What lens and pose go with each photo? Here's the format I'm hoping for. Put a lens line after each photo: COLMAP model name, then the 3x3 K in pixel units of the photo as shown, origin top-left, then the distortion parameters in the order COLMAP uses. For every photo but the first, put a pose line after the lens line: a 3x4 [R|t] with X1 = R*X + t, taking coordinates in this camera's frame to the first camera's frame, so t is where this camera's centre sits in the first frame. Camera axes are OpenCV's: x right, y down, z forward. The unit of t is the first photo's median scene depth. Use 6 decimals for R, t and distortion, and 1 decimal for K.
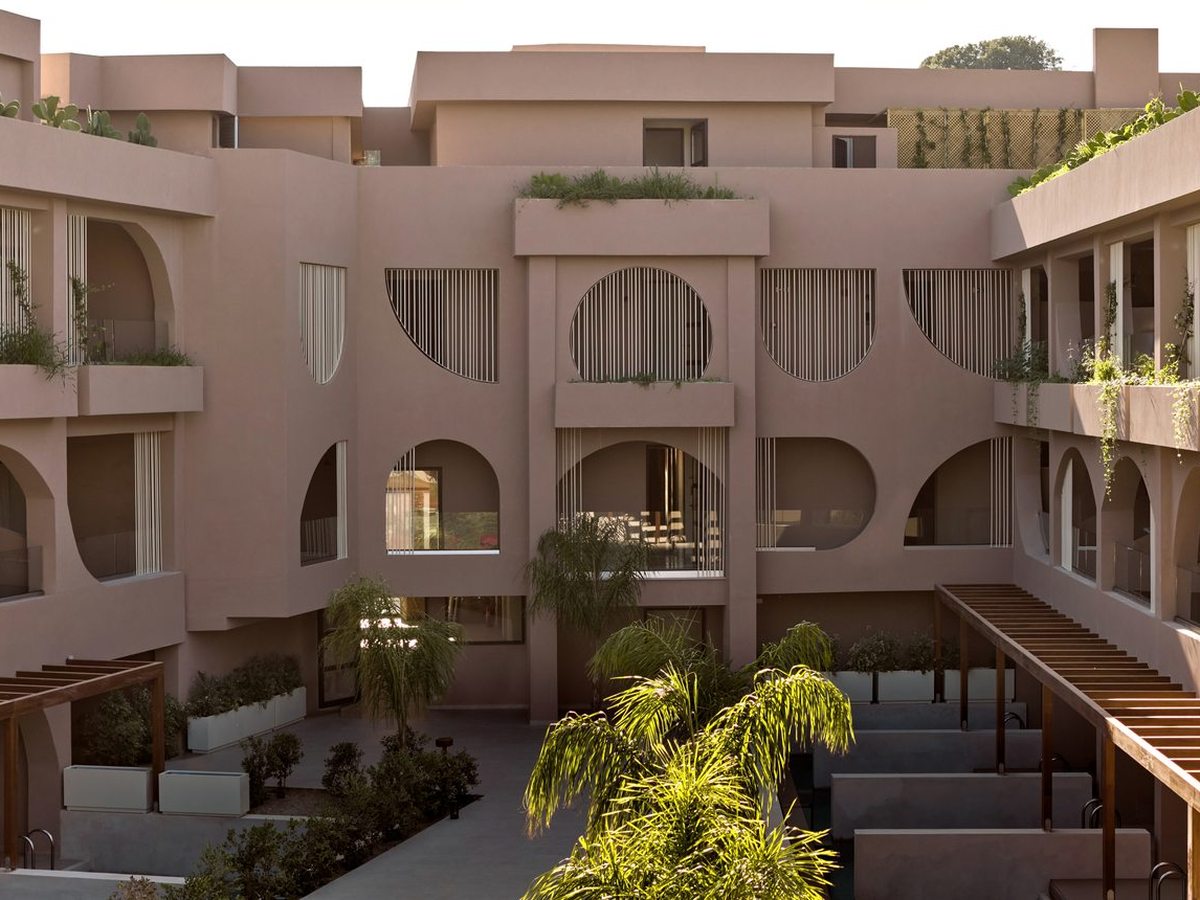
lens RADIAL K [[2684.6, 0, 600.0], [0, 2684.6, 450.0], [0, 0, 1]] dist [-0.056601, -0.226906]
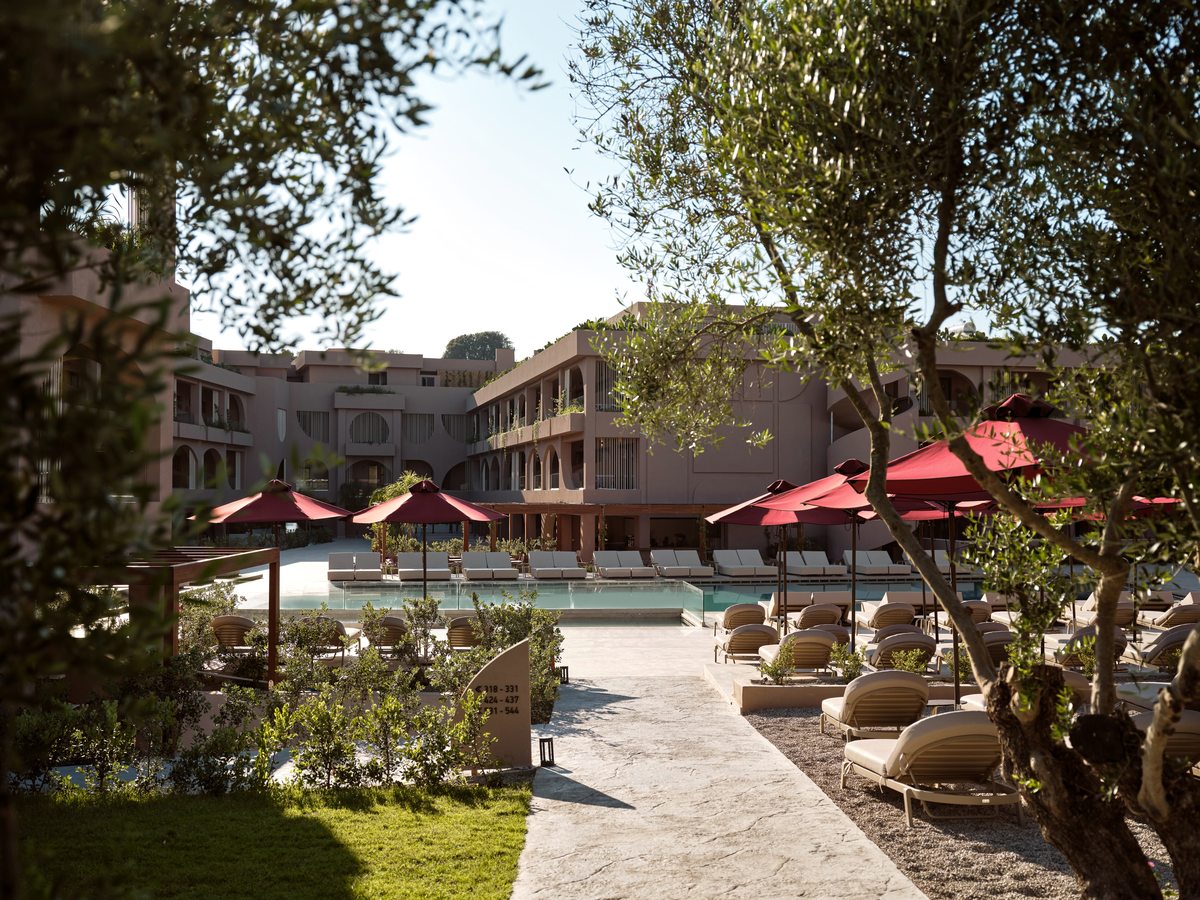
lens RADIAL K [[2684.6, 0, 600.0], [0, 2684.6, 450.0], [0, 0, 1]] dist [-0.056601, -0.226906]
pose [[0.984562, 0.021875, 0.173664, -0.301695], [-0.007004, 0.996289, -0.085790, 0.287073], [-0.174896, 0.083249, 0.981061, -2.564760]]
